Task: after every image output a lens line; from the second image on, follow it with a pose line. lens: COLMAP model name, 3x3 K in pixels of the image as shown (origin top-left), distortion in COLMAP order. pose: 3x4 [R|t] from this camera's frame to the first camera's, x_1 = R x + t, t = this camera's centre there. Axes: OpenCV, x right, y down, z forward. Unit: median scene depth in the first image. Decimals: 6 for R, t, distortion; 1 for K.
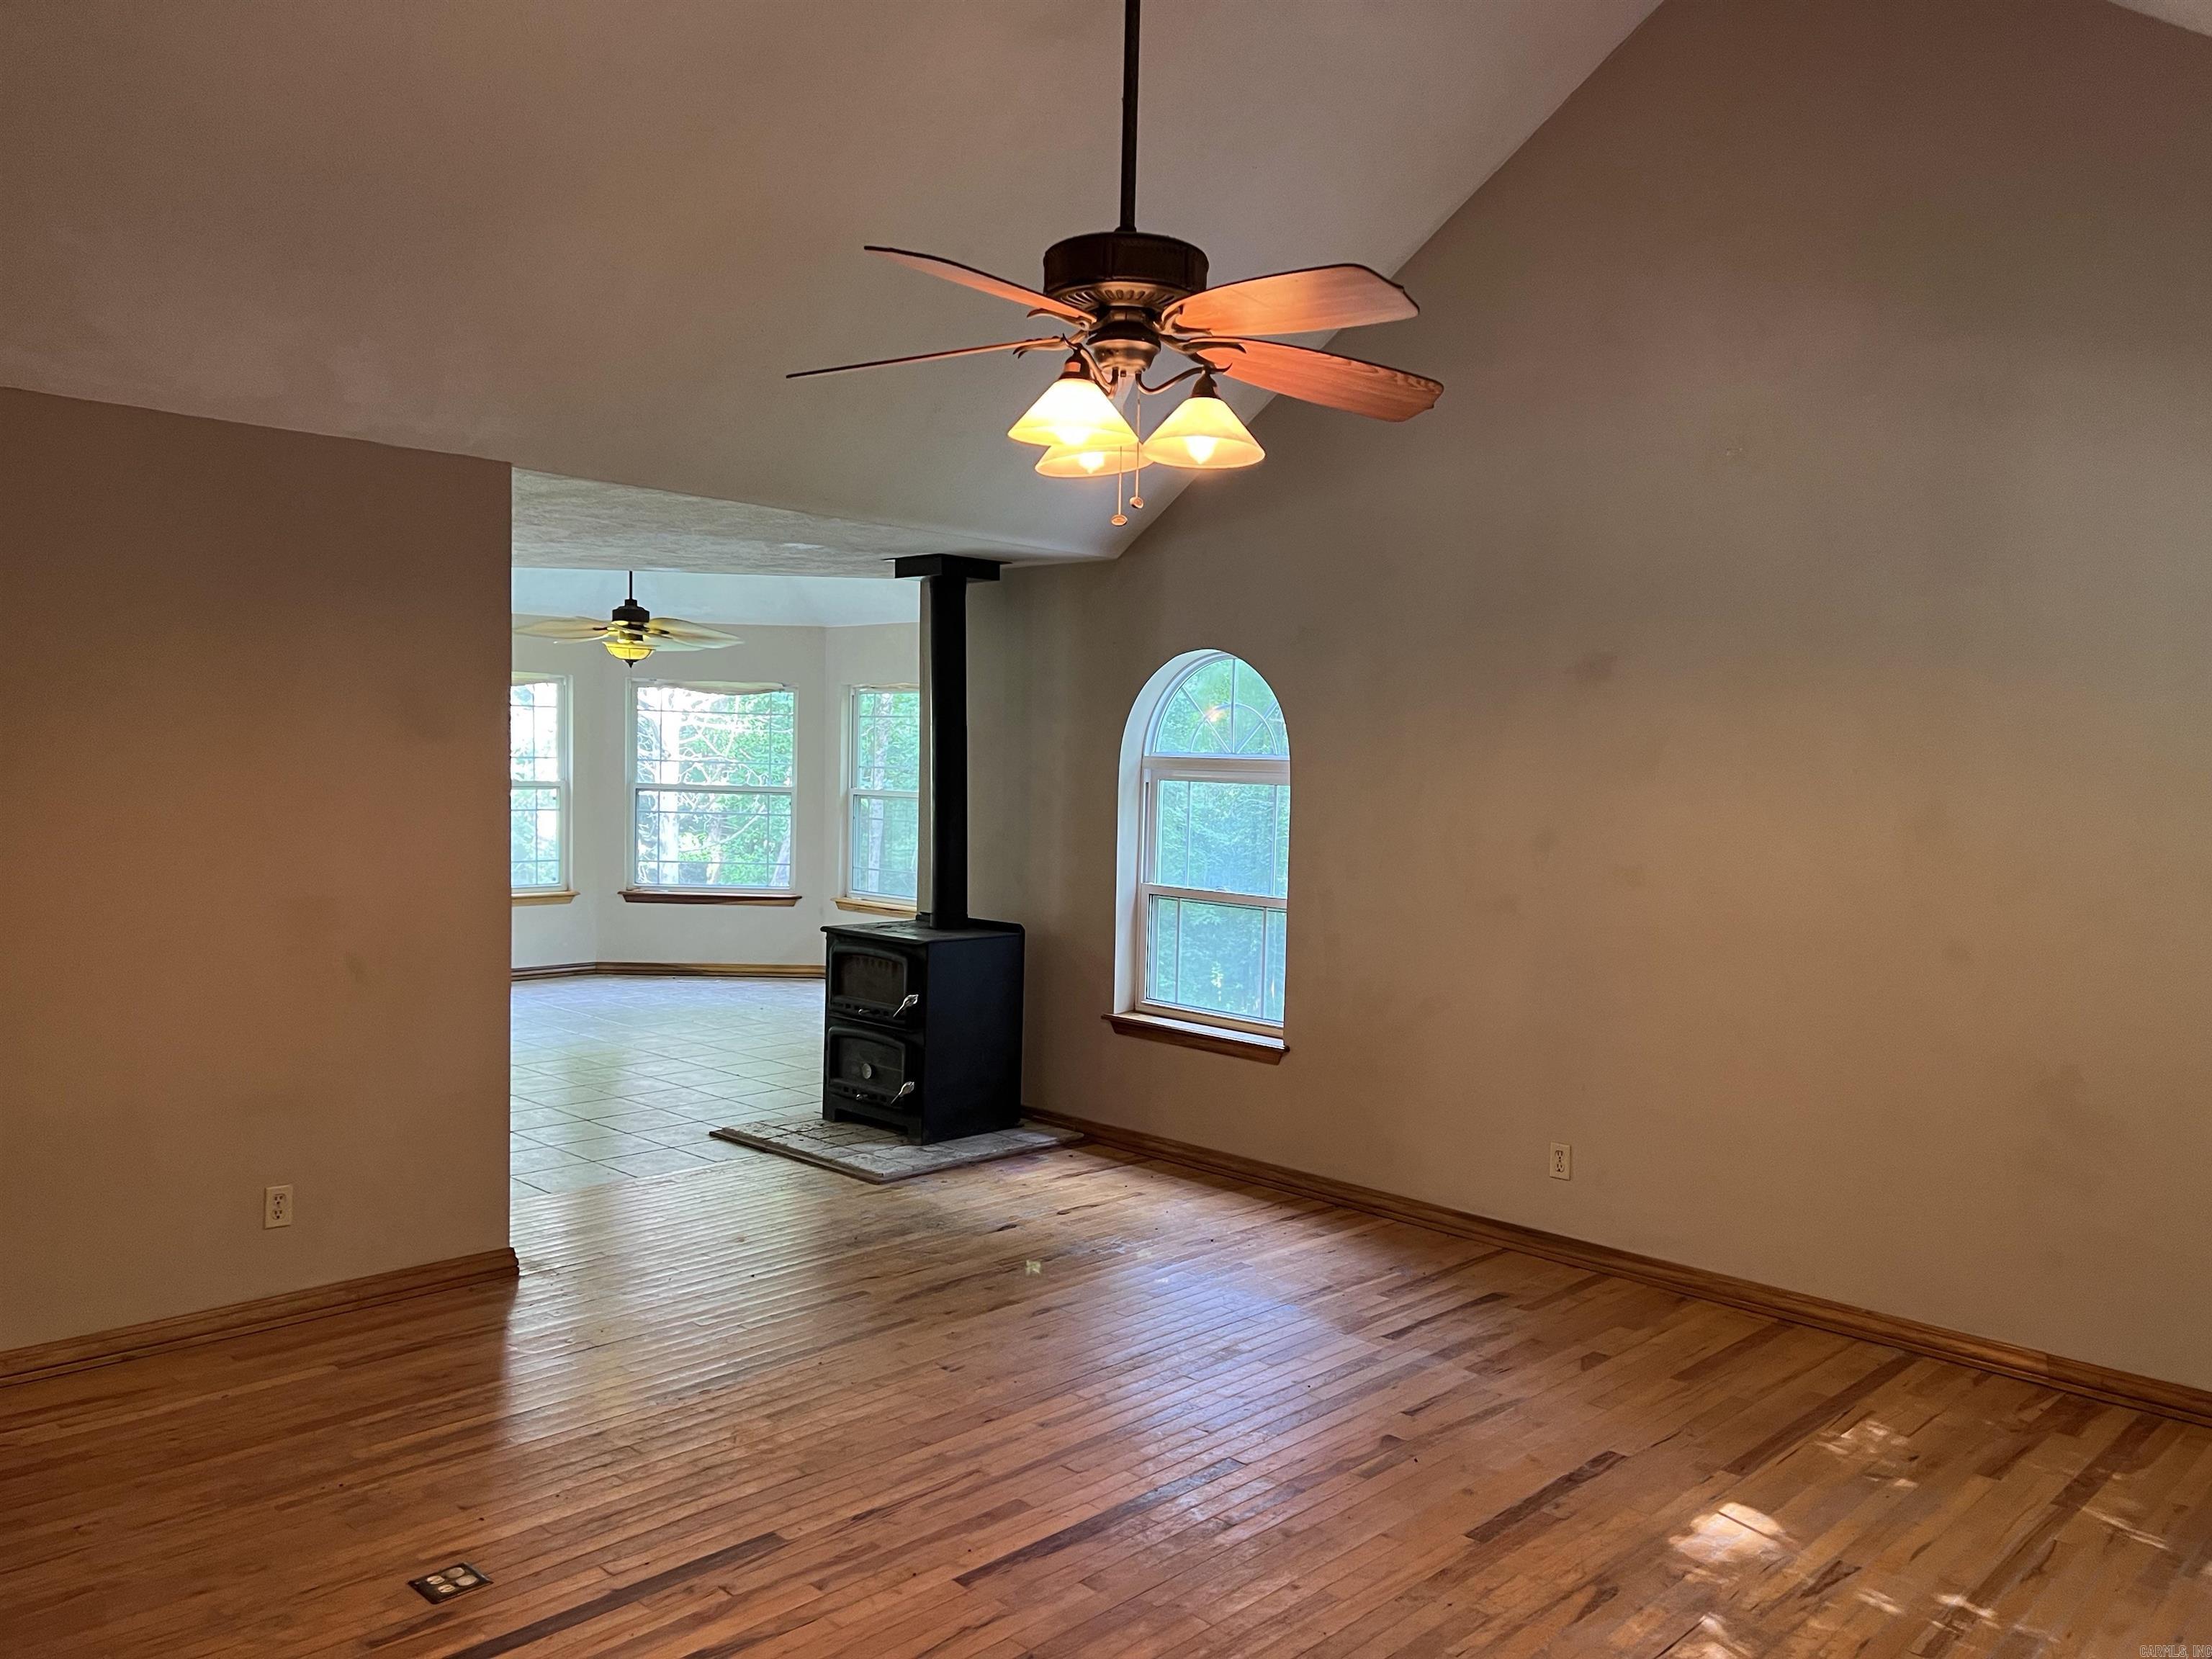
lens RADIAL K [[1687.9, 0, 1110.6], [0, 1687.9, 844.7], [0, 0, 1]] dist [0.154330, -0.234624]
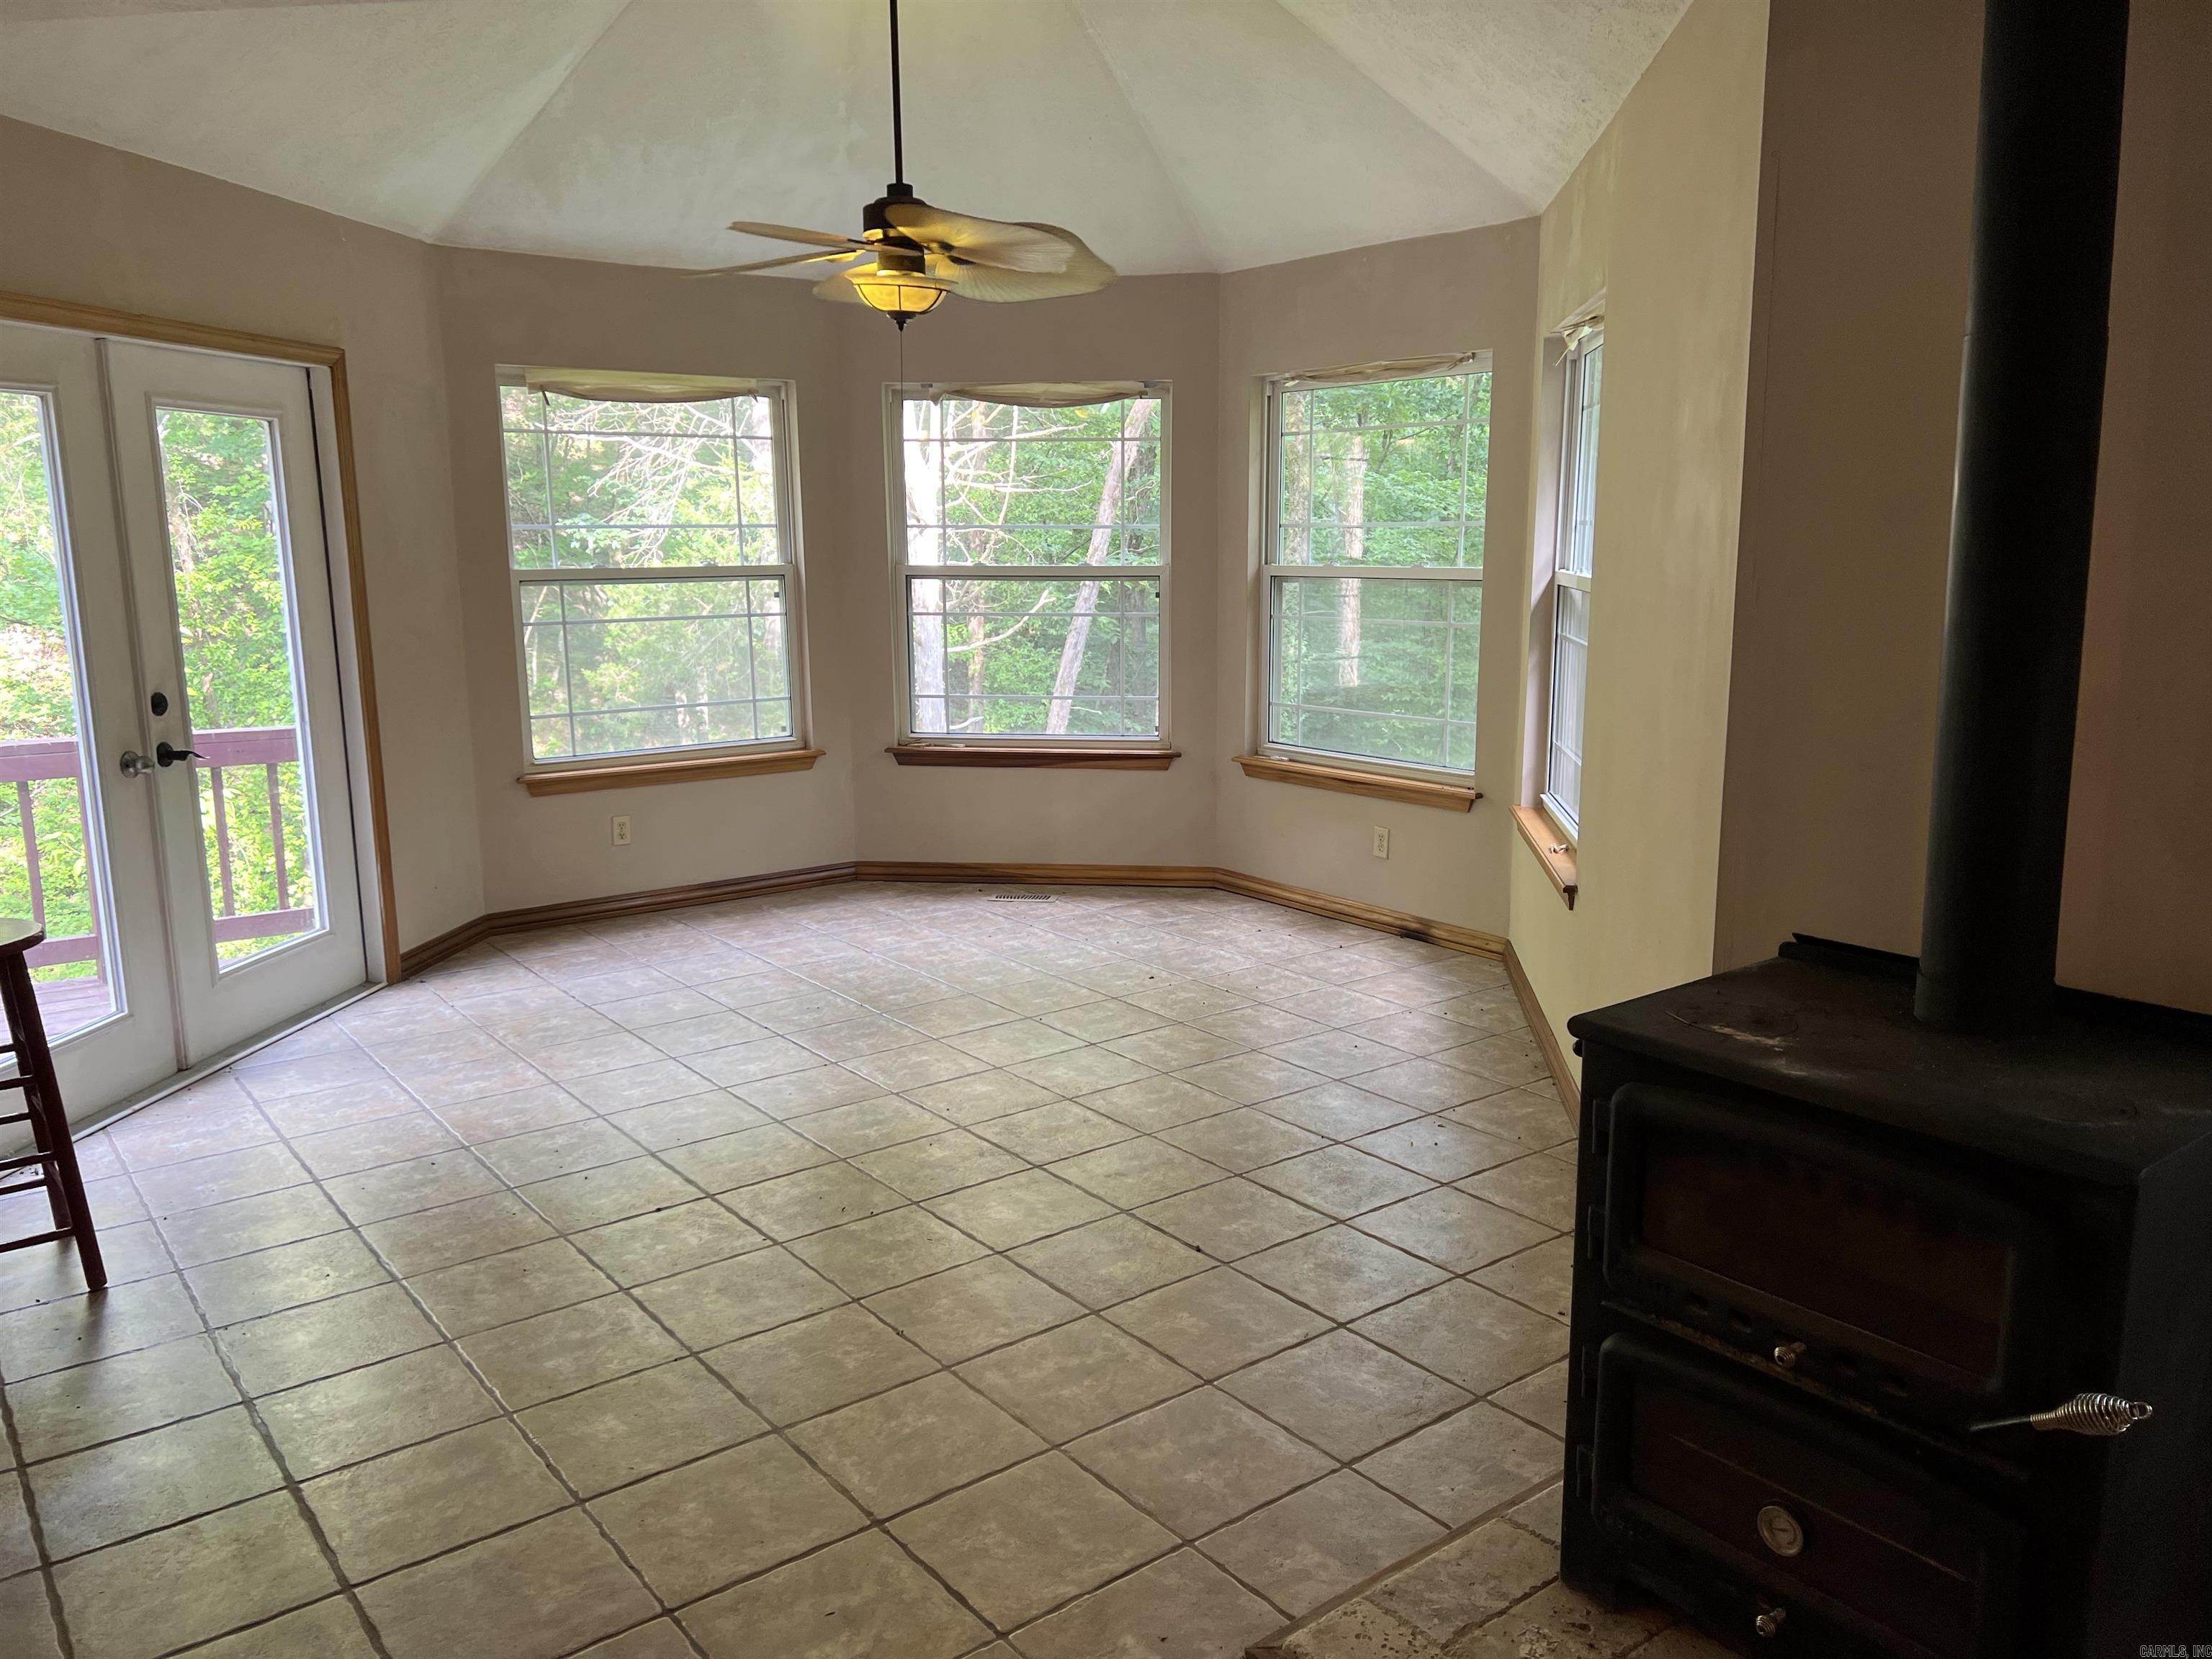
lens RADIAL K [[1687.9, 0, 1110.6], [0, 1687.9, 844.7], [0, 0, 1]] dist [0.154330, -0.234624]
pose [[0.991223, -0.006683, -0.132028, -0.128780], [0.024091, 0.991129, 0.130698, -0.015601], [0.129984, -0.132732, 0.982592, 0.410984]]
